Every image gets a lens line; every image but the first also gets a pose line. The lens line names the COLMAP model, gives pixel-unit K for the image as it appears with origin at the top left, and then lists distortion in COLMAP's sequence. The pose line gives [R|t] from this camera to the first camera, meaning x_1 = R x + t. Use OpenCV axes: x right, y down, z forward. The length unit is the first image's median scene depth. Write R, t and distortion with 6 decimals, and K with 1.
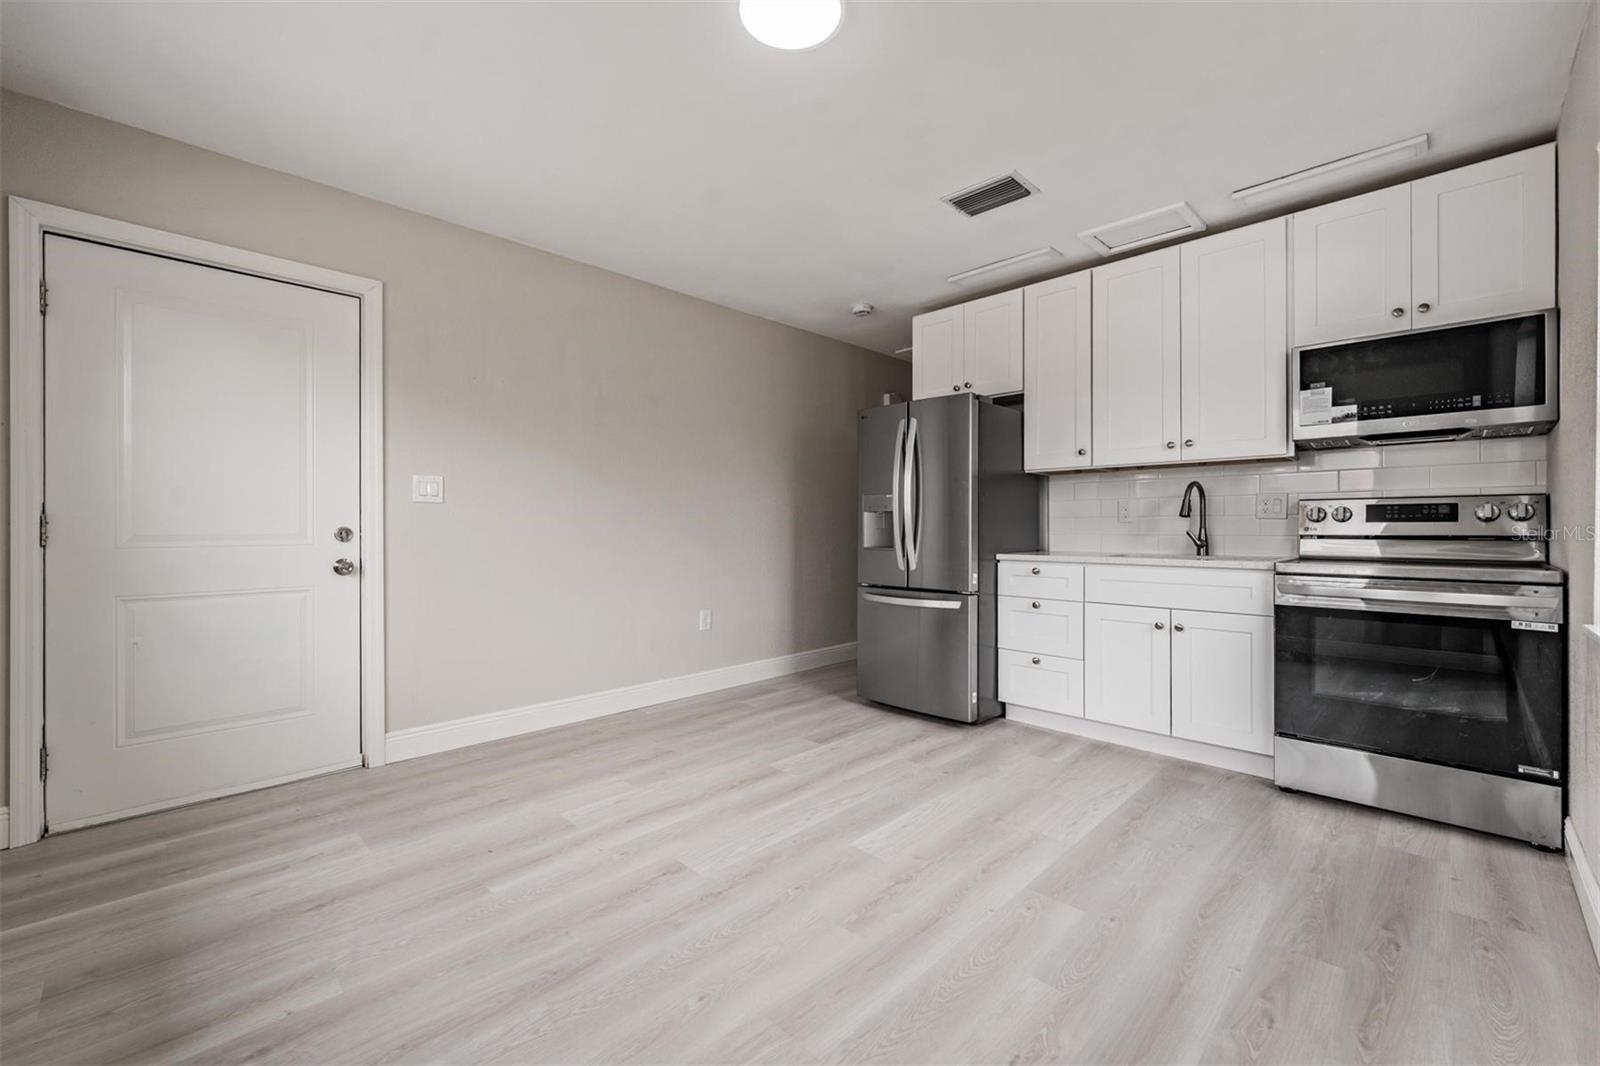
lens RADIAL K [[663.0, 0, 800.9], [0, 663.0, 526.3], [0, 0, 1]] dist [0.003205, 0.000066]
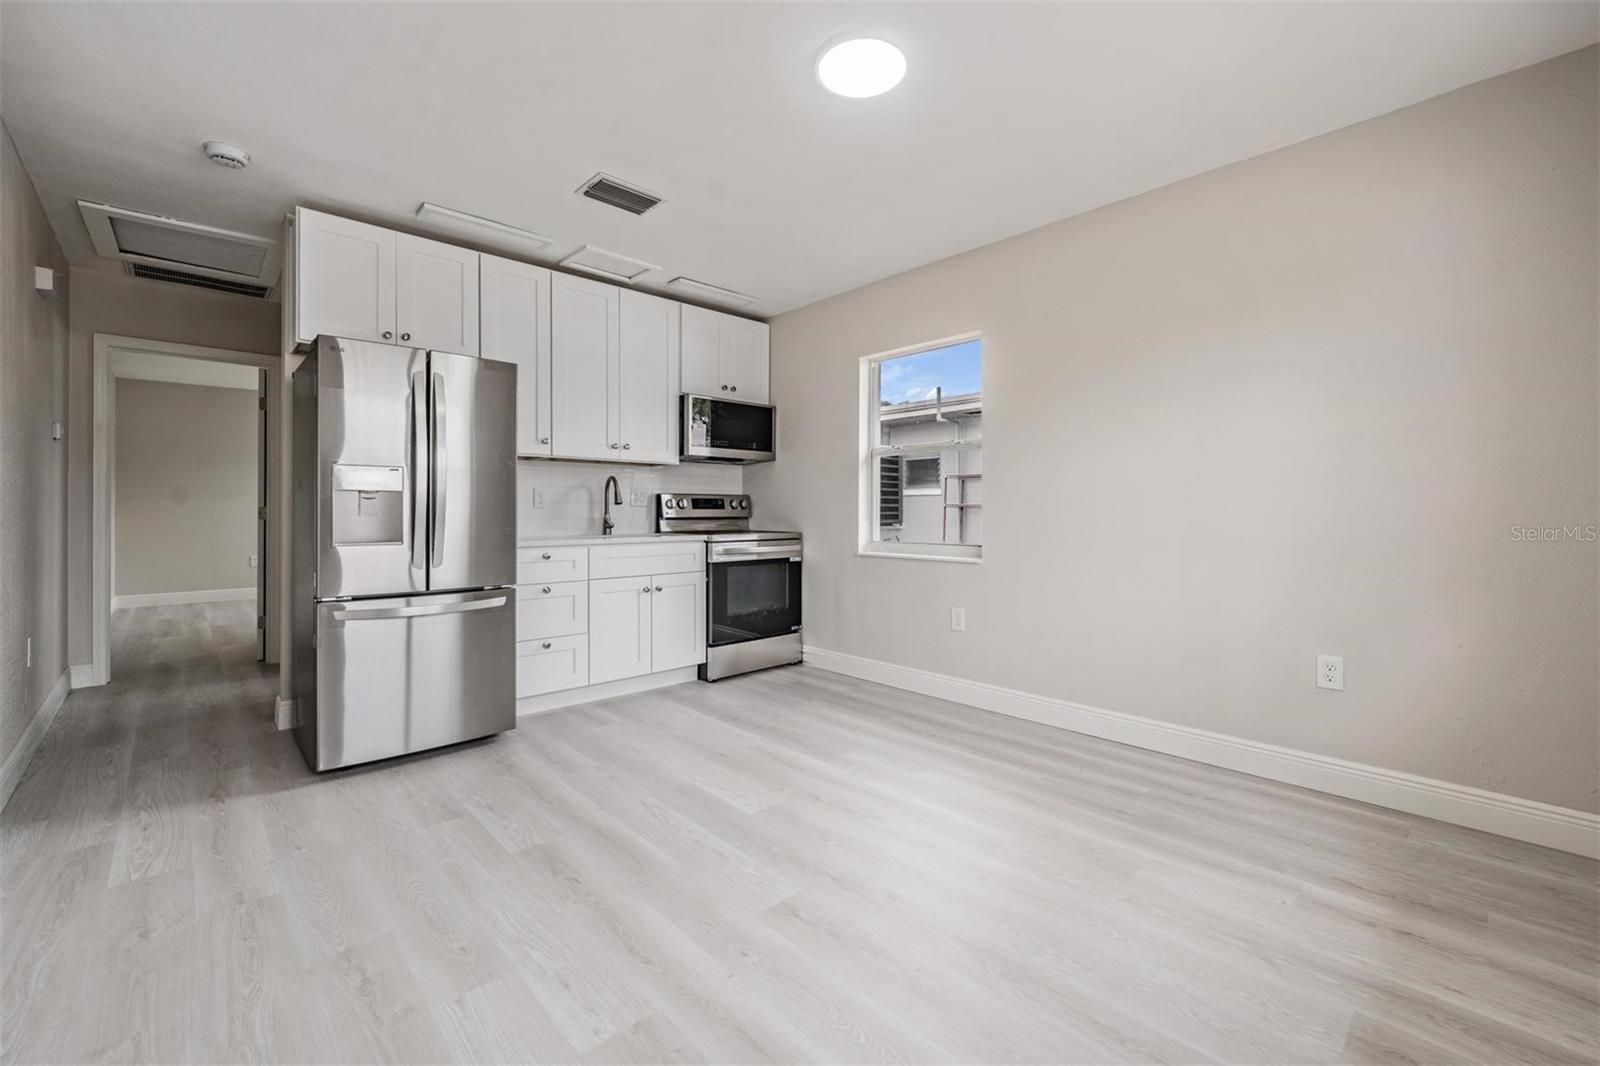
lens RADIAL K [[663.0, 0, 807.1], [0, 663.0, 509.6], [0, 0, 1]] dist [0.003205, 0.000066]
pose [[0.030424, 0.001915, 0.999535, -0.751665], [-0.001076, 0.999998, -0.001883, -0.002219], [-0.999537, -0.001018, 0.030426, 0.675649]]
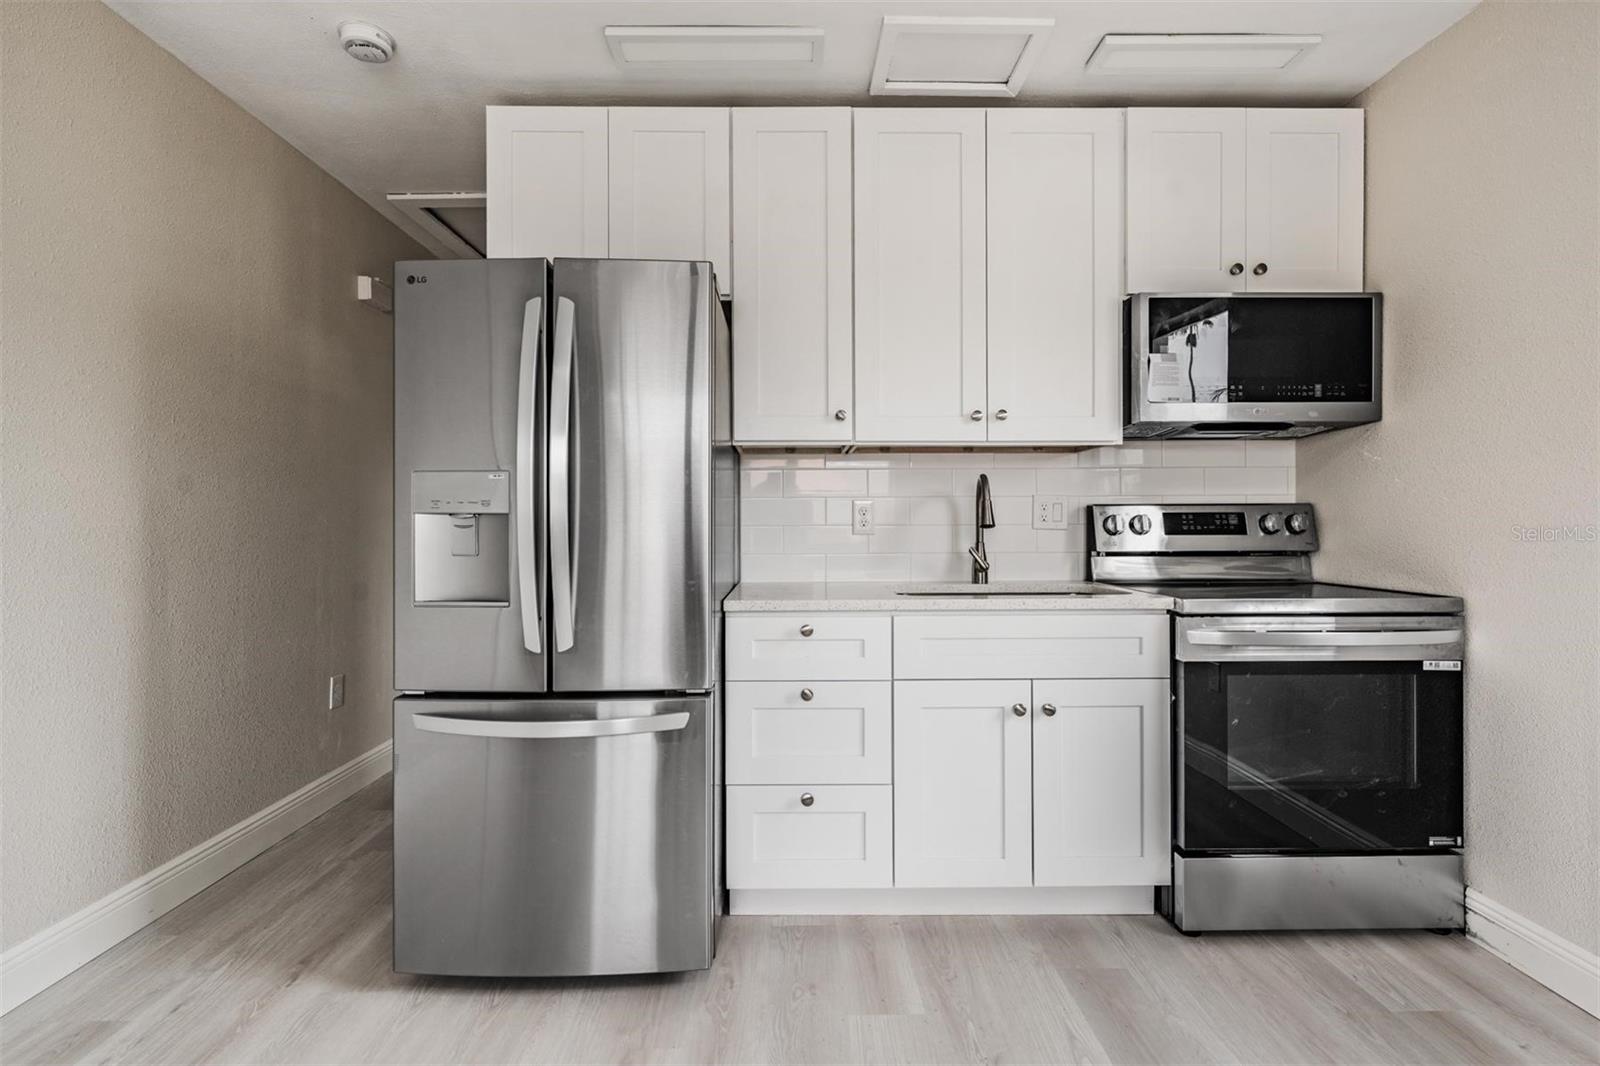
lens RADIAL K [[754.8, 0, 796.1], [0, 754.8, 524.3], [0, 0, 1]] dist [-0.000221, -0.000289]
pose [[0.702229, -0.001987, 0.711949, -0.093867], [0.001666, 0.999998, 0.001148, -0.020657], [-0.711950, 0.000379, 0.702231, 0.685886]]
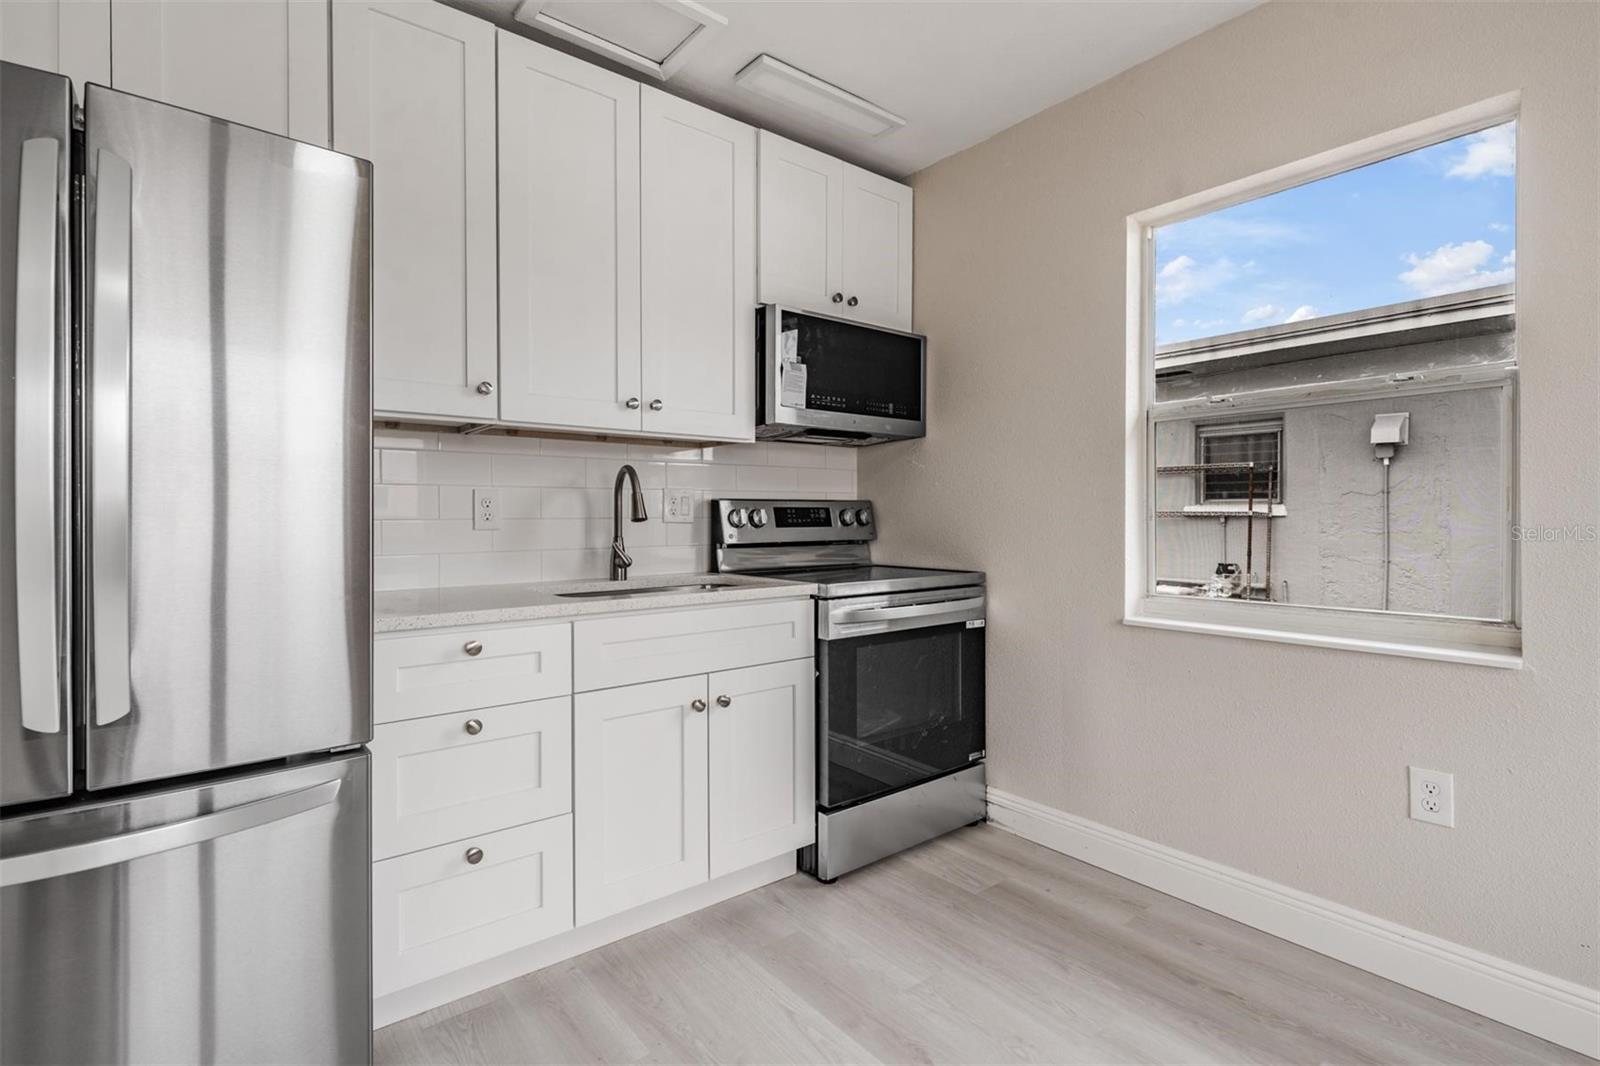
lens RADIAL K [[754.8, 0, 792.0], [0, 754.8, 519.7], [0, 0, 1]] dist [-0.000221, -0.000289]
pose [[0.118452, -0.003617, 0.992953, -0.126008], [0.001665, 0.999993, 0.003444, -0.019868], [-0.992958, 0.001246, 0.118457, 0.865532]]
